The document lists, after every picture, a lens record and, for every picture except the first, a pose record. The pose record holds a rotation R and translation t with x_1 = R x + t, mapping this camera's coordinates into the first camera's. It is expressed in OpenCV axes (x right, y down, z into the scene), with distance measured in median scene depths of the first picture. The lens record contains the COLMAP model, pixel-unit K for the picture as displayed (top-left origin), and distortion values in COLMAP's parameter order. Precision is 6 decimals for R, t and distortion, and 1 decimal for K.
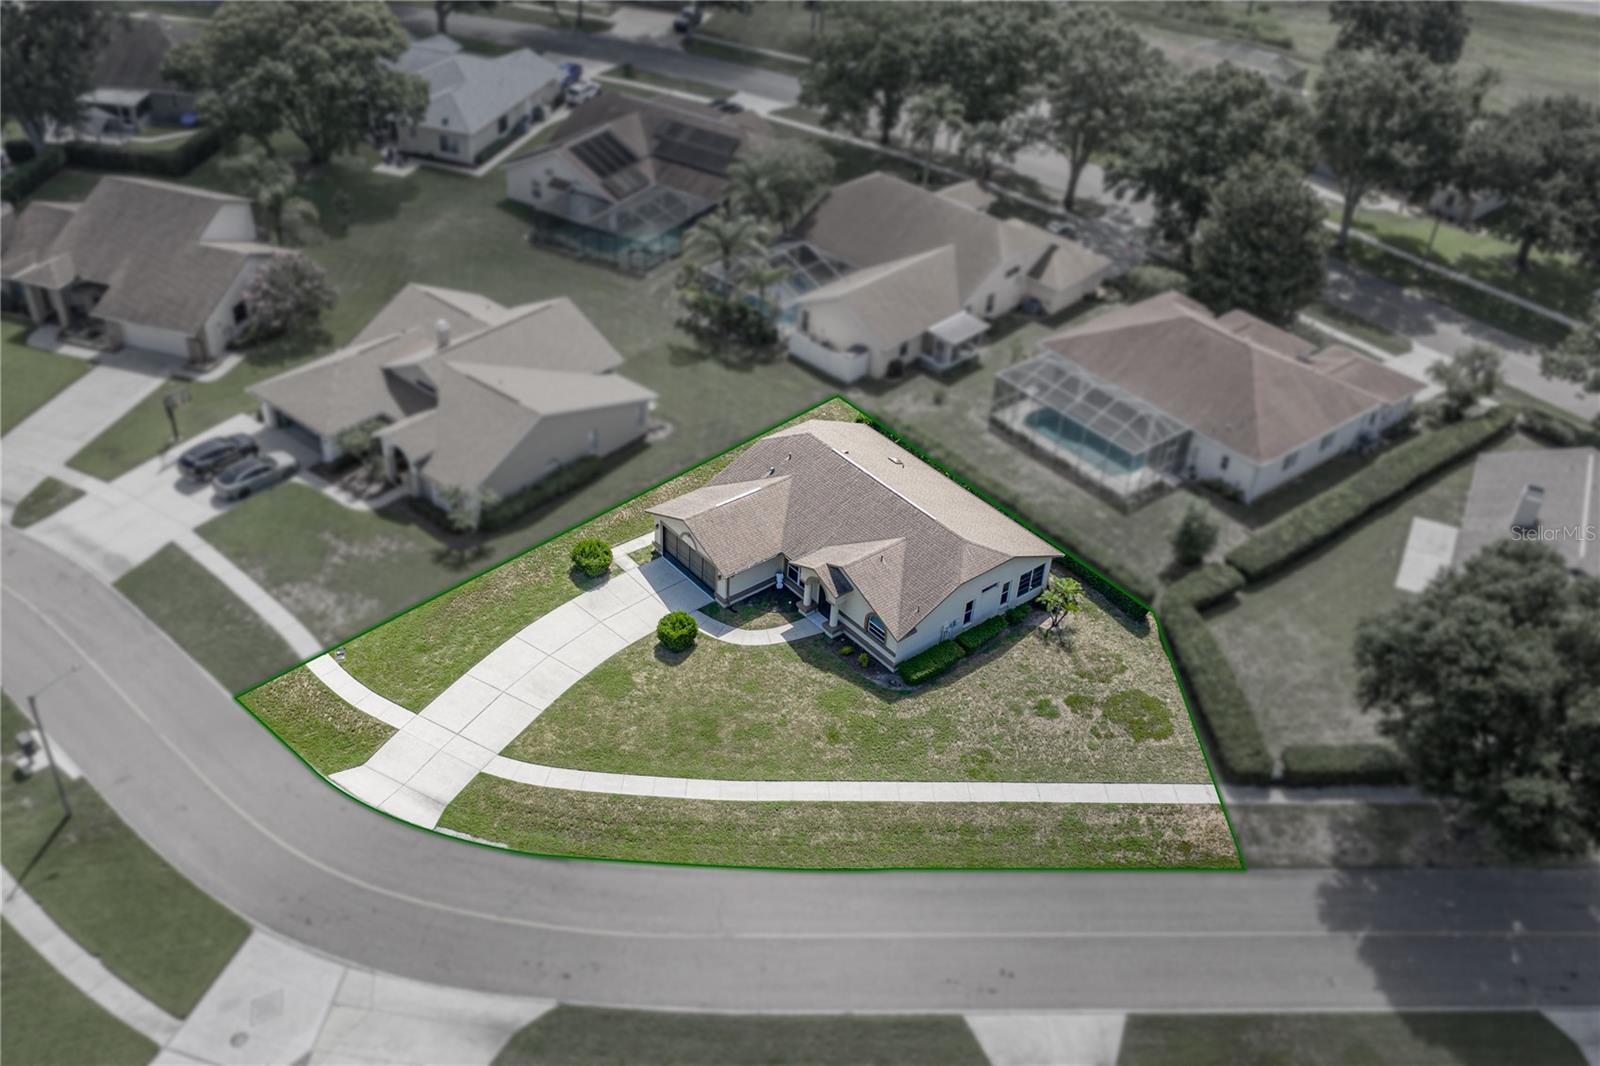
lens RADIAL K [[1365.8, 0, 800.0], [0, 1365.8, 533.0], [0, 0, 1]] dist [0.030183, -0.005539]
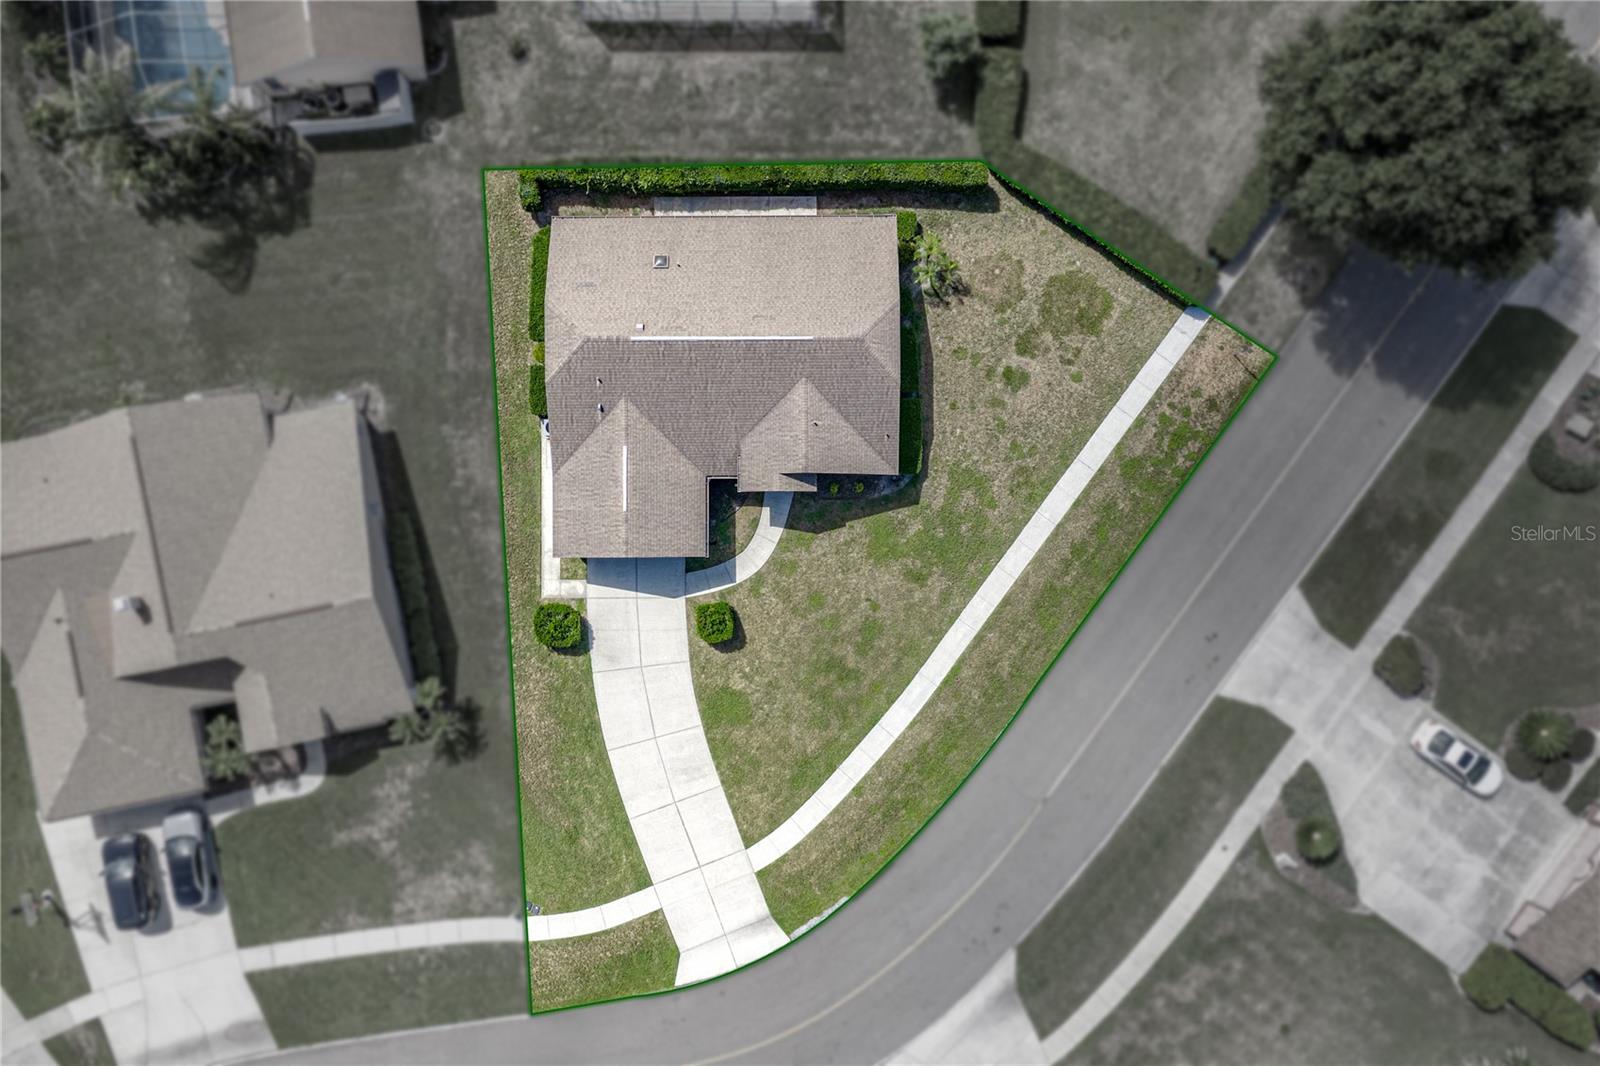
lens RADIAL K [[1365.8, 0, 800.0], [0, 1365.8, 533.0], [0, 0, 1]] dist [0.030183, -0.005539]
pose [[0.630267, -0.774764, -0.050036, 0.045119], [0.513496, 0.367653, 0.775341, -0.689805], [-0.582310, -0.514365, 0.629558, 0.416088]]
